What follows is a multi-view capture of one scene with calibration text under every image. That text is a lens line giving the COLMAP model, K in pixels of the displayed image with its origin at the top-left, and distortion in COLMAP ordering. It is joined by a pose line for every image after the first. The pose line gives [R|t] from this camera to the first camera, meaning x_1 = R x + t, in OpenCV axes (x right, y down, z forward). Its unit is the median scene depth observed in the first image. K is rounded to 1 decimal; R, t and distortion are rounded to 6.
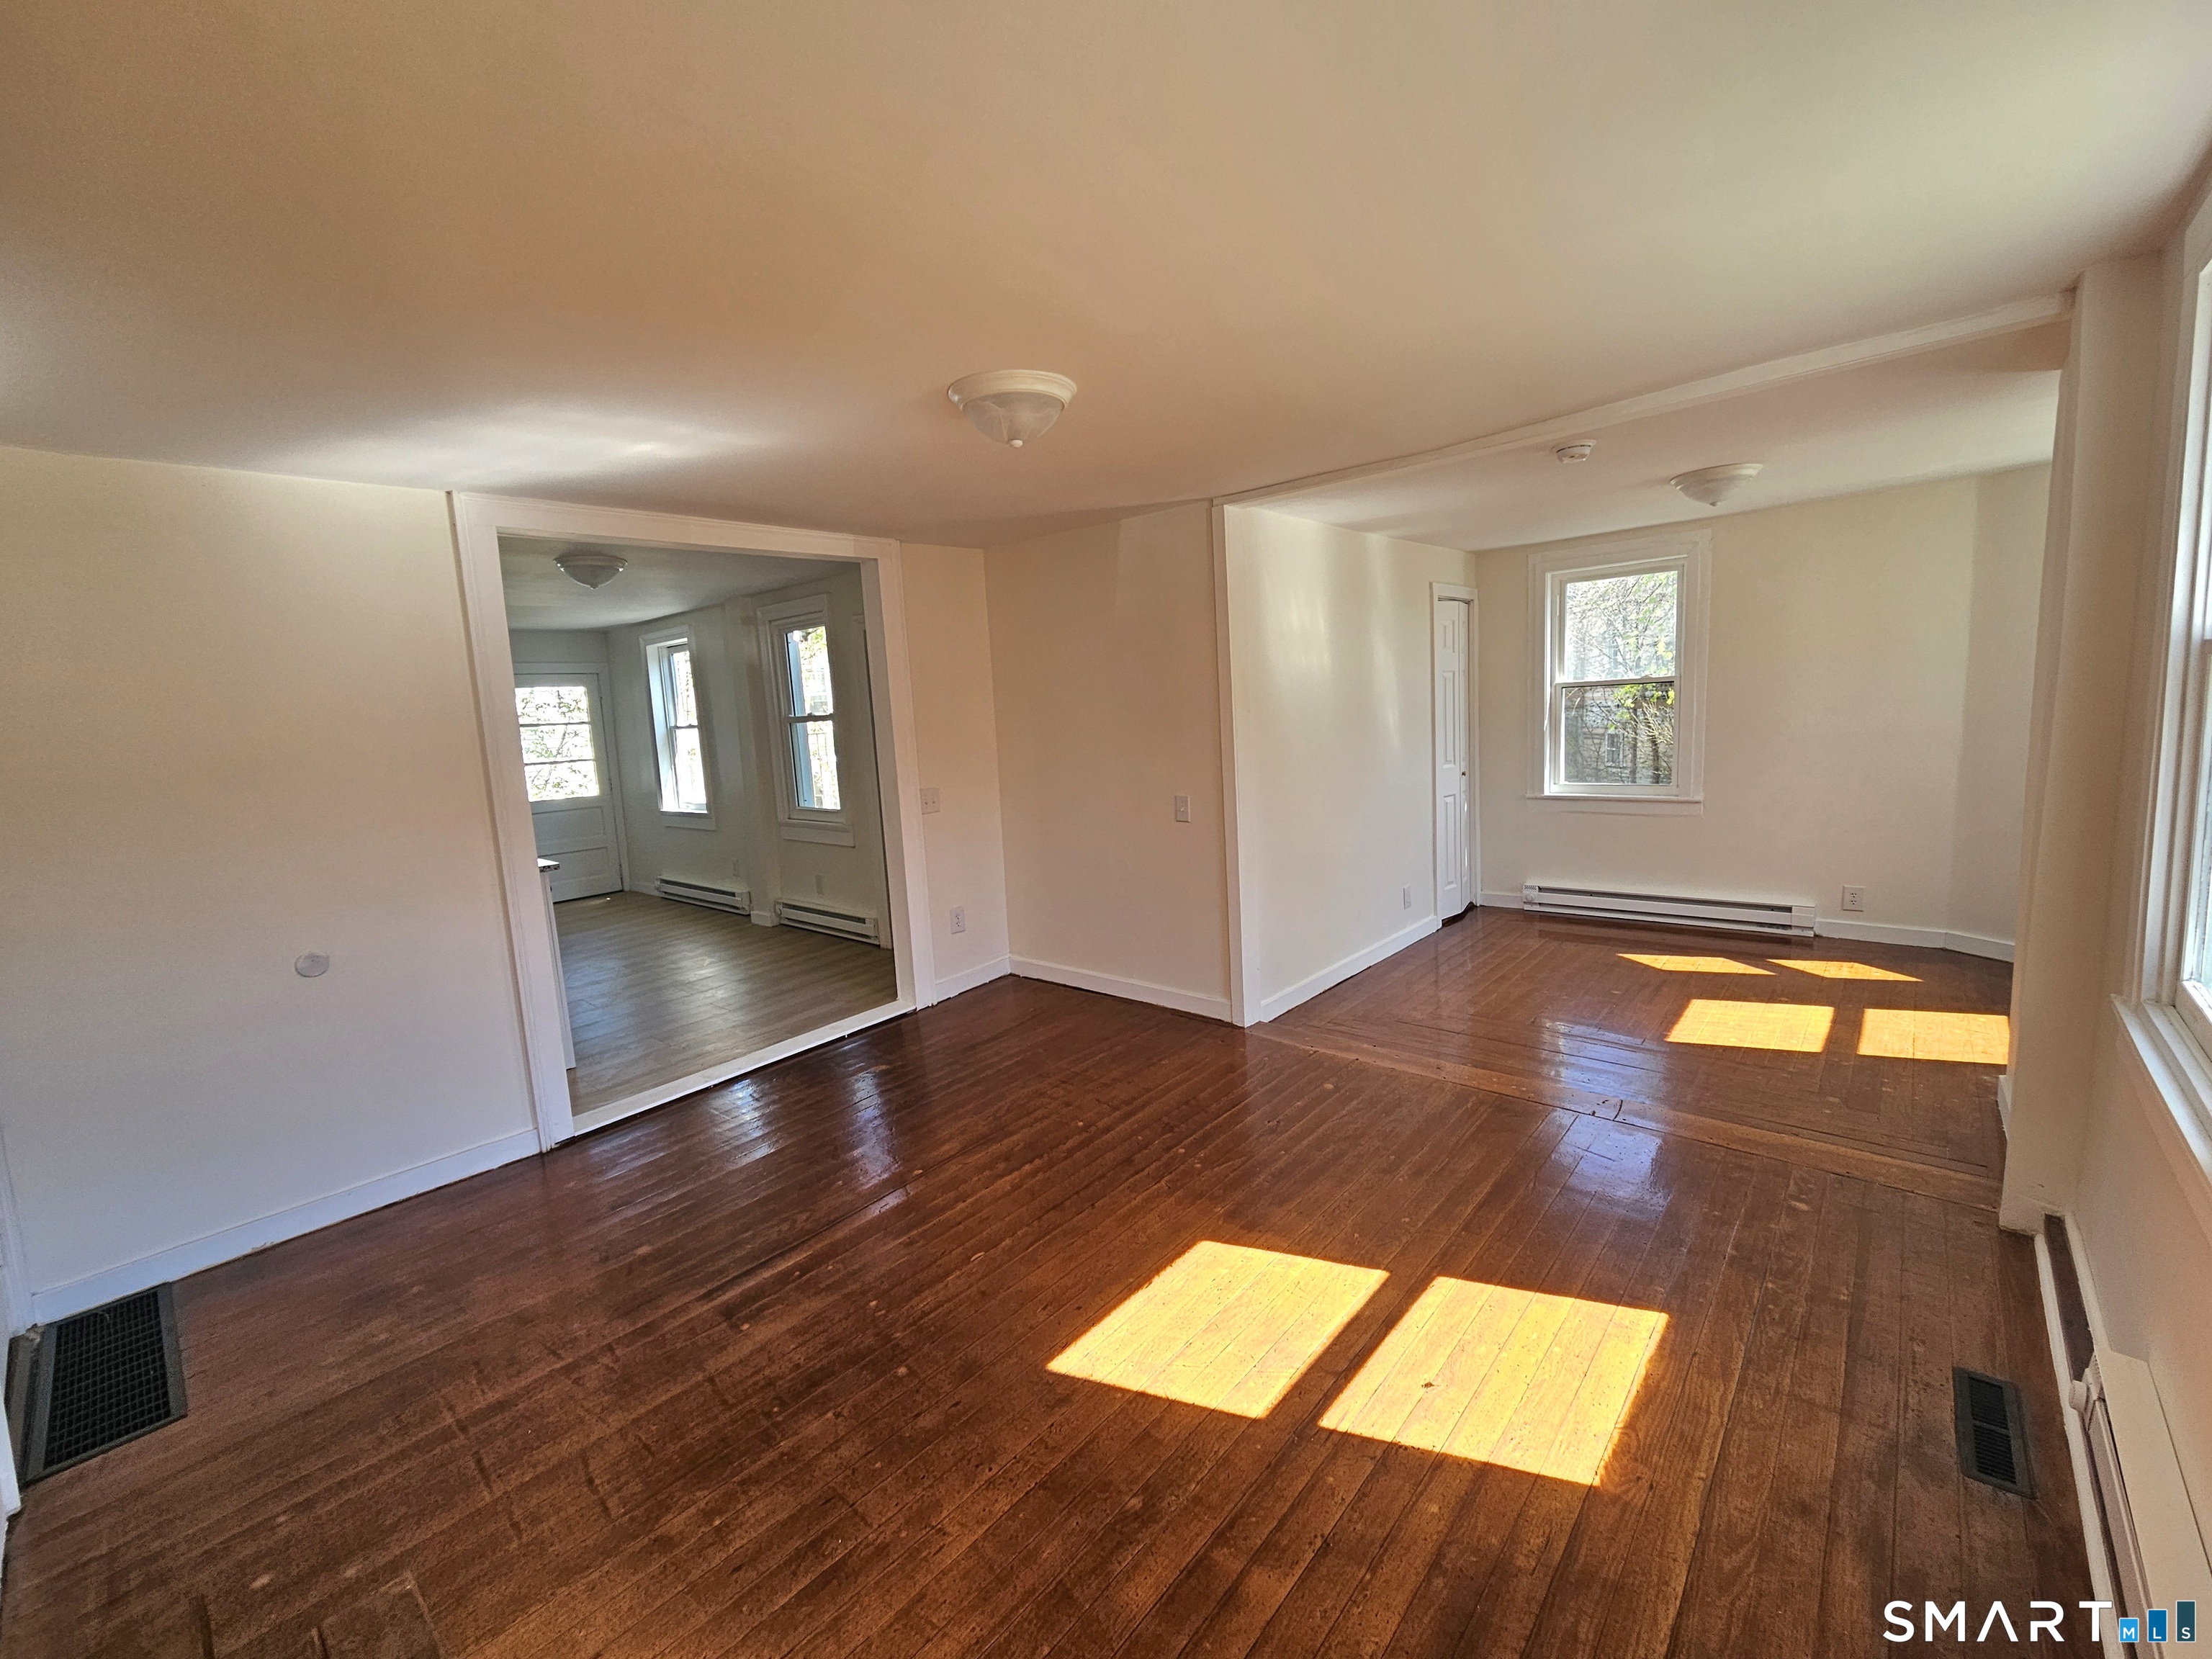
lens RADIAL K [[908.3, 0, 1103.0], [0, 908.3, 824.3], [0, 0, 1]] dist [0.003659, -0.000589]
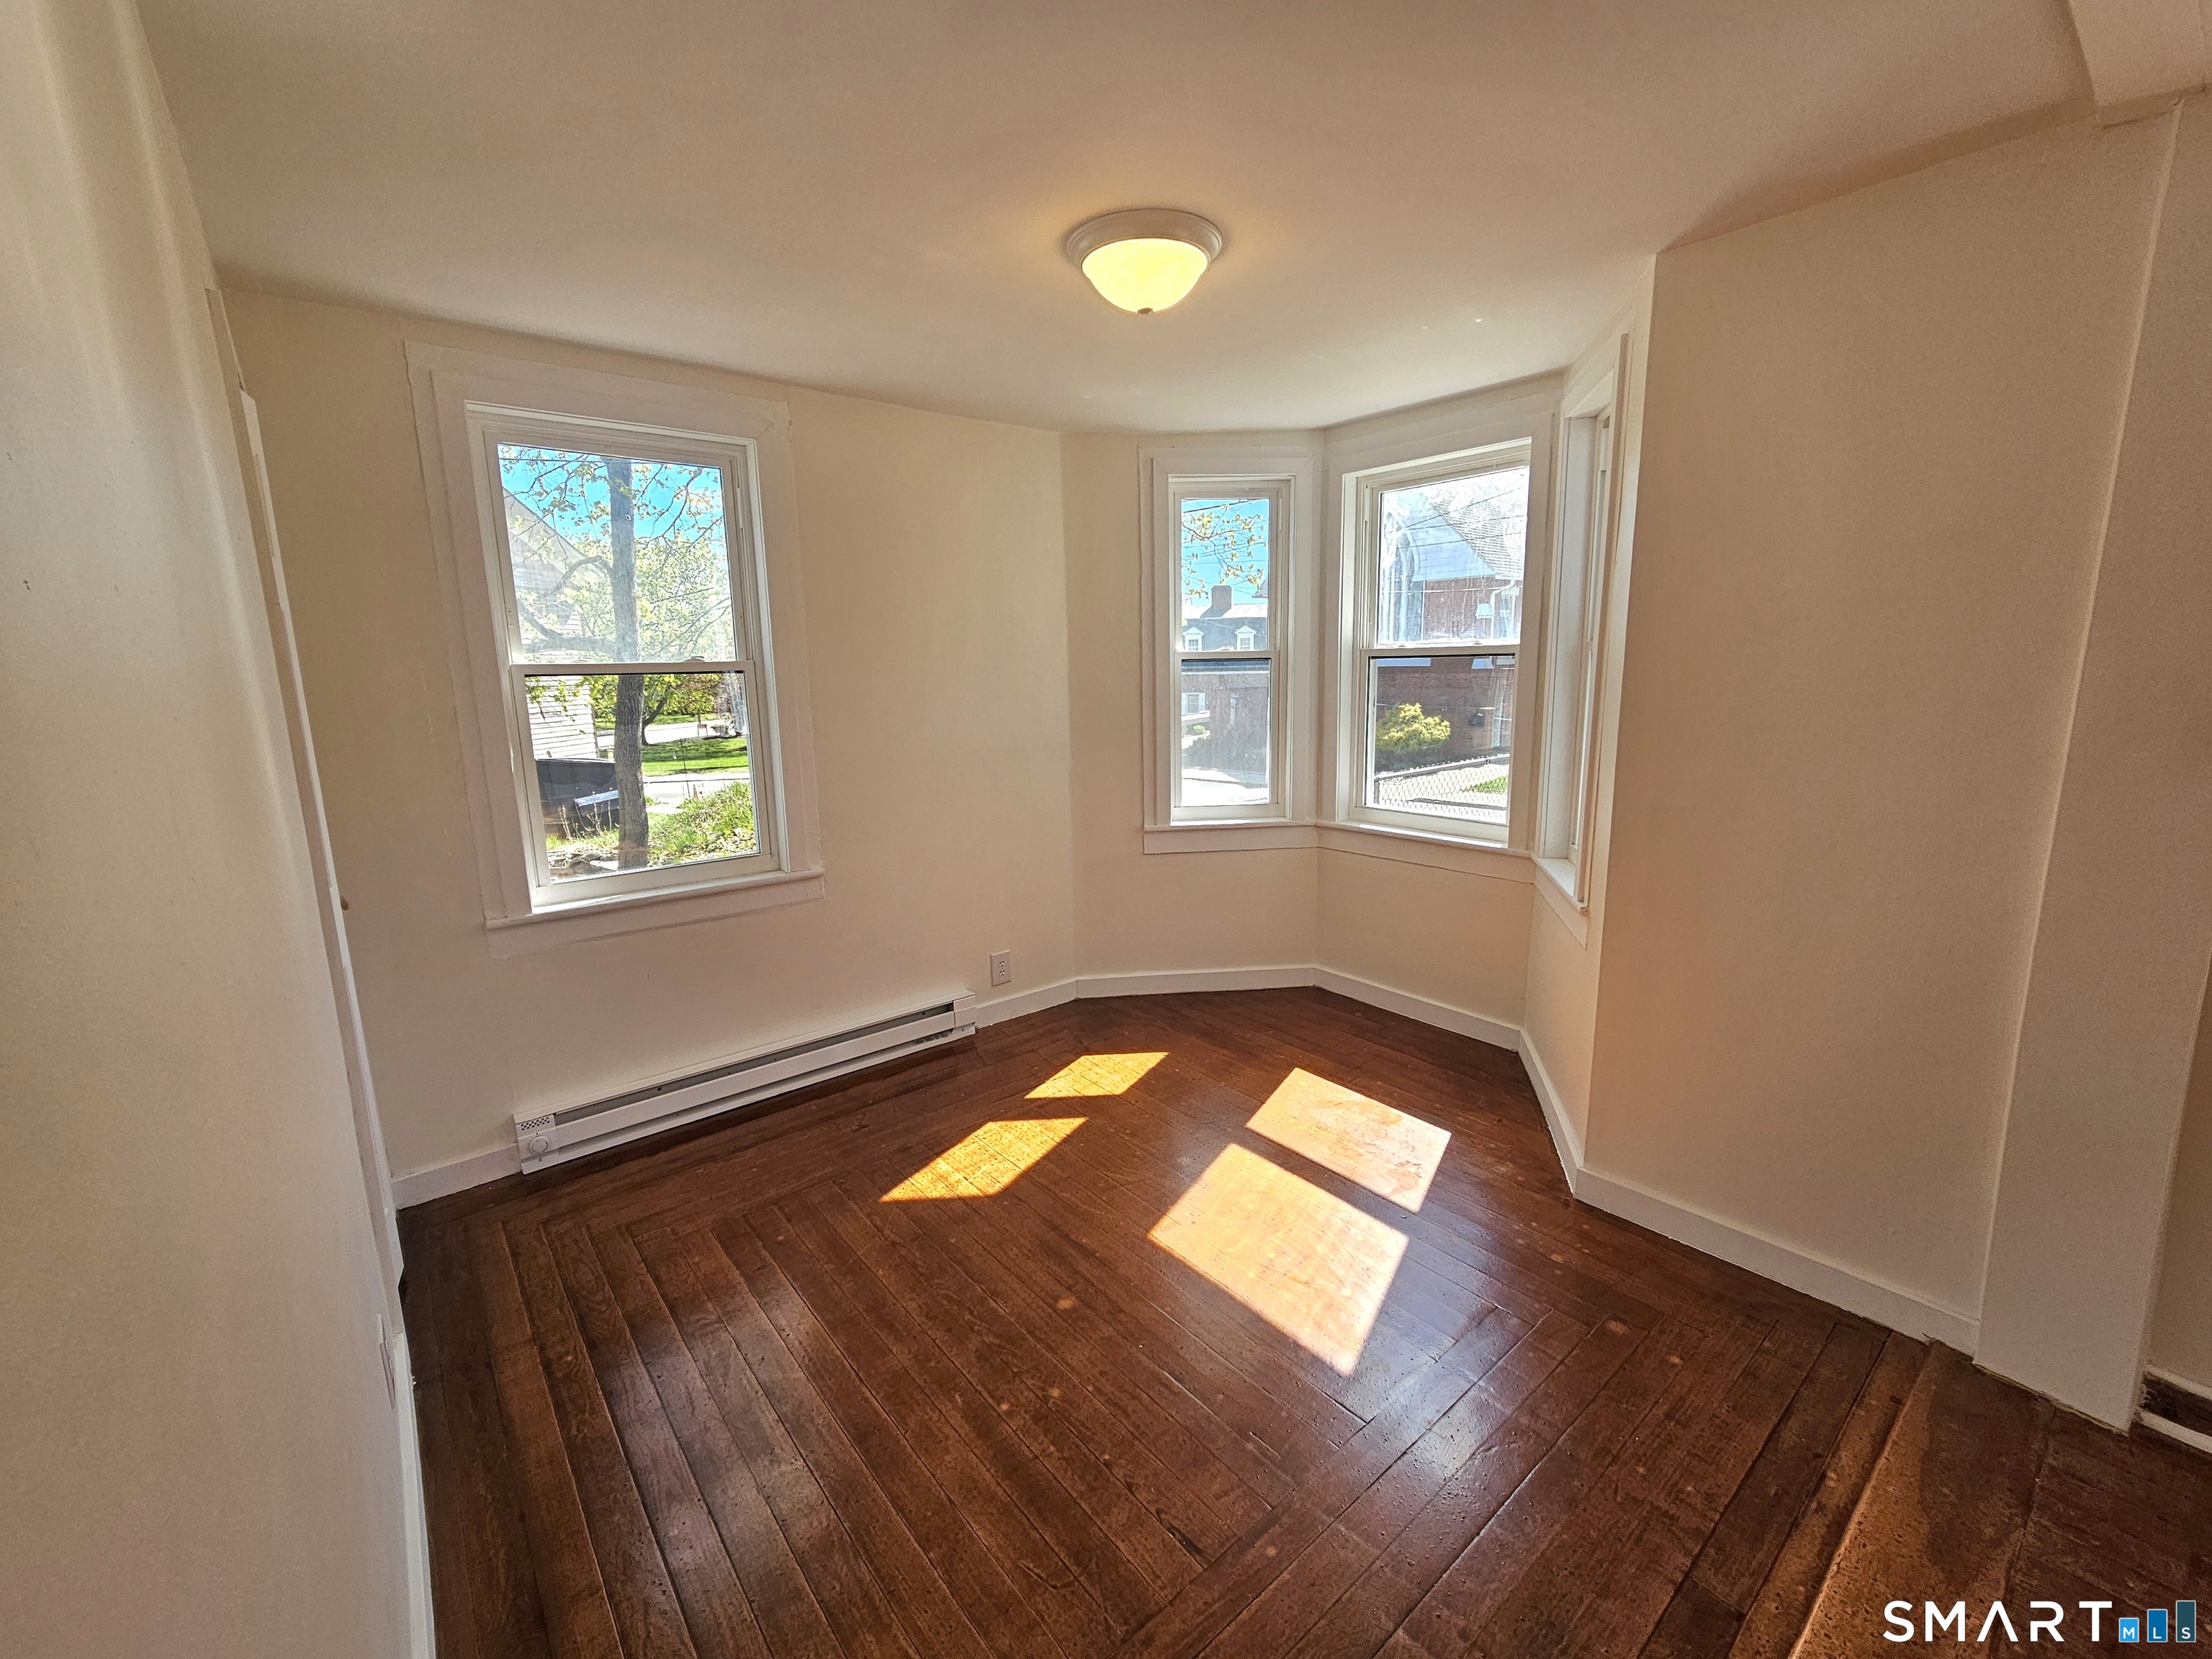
lens RADIAL K [[908.3, 0, 1105.3], [0, 908.3, 831.2], [0, 0, 1]] dist [0.003659, -0.000589]
pose [[0.151682, -0.127513, 0.980170, 0.105511], [0.135257, 0.984993, 0.107210, -0.092956], [-0.979131, 0.116313, 0.166653, 0.724929]]
